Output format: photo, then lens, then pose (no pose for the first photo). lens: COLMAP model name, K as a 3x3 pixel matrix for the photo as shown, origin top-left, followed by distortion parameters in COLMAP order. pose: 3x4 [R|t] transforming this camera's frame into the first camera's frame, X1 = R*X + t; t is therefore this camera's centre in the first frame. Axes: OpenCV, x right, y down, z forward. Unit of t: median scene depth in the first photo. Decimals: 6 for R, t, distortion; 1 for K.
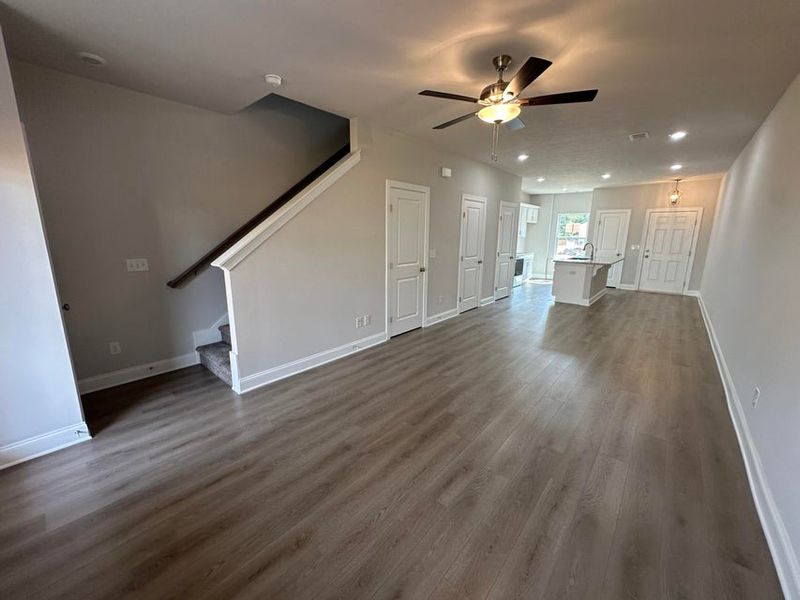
lens RADIAL K [[329.0, 0, 398.1], [0, 329.0, 299.8], [0, 0, 1]] dist [0.002084, 0.000727]
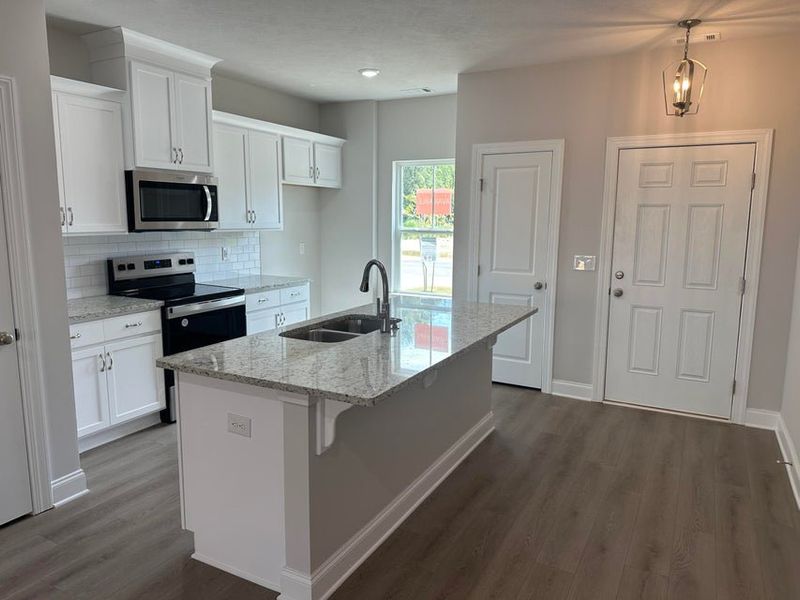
lens RADIAL K [[578.6, 0, 394.8], [0, 578.6, 299.3], [0, 0, 1]] dist [0.030286, -0.012252]
pose [[0.978769, -0.031922, 0.202463, 0.464799], [0.043706, 0.997584, -0.053999, -0.111122], [-0.200250, 0.061701, 0.977800, 0.542054]]
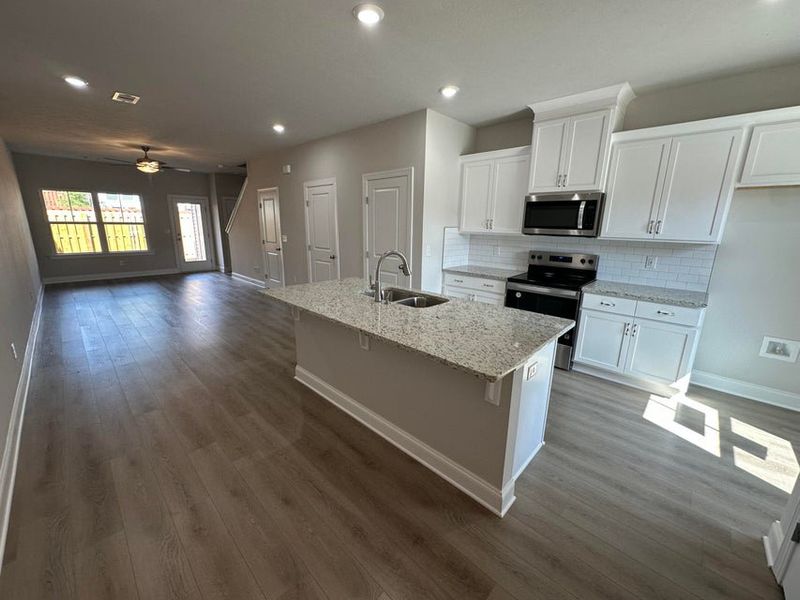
lens RADIAL K [[329.0, 0, 403.2], [0, 329.0, 297.1], [0, 0, 1]] dist [0.002084, 0.000727]
pose [[-0.069805, 0.206052, -0.976048, 0.788603], [-0.225140, 0.949936, 0.216641, -0.176182], [0.971823, 0.234870, -0.019920, 0.894451]]
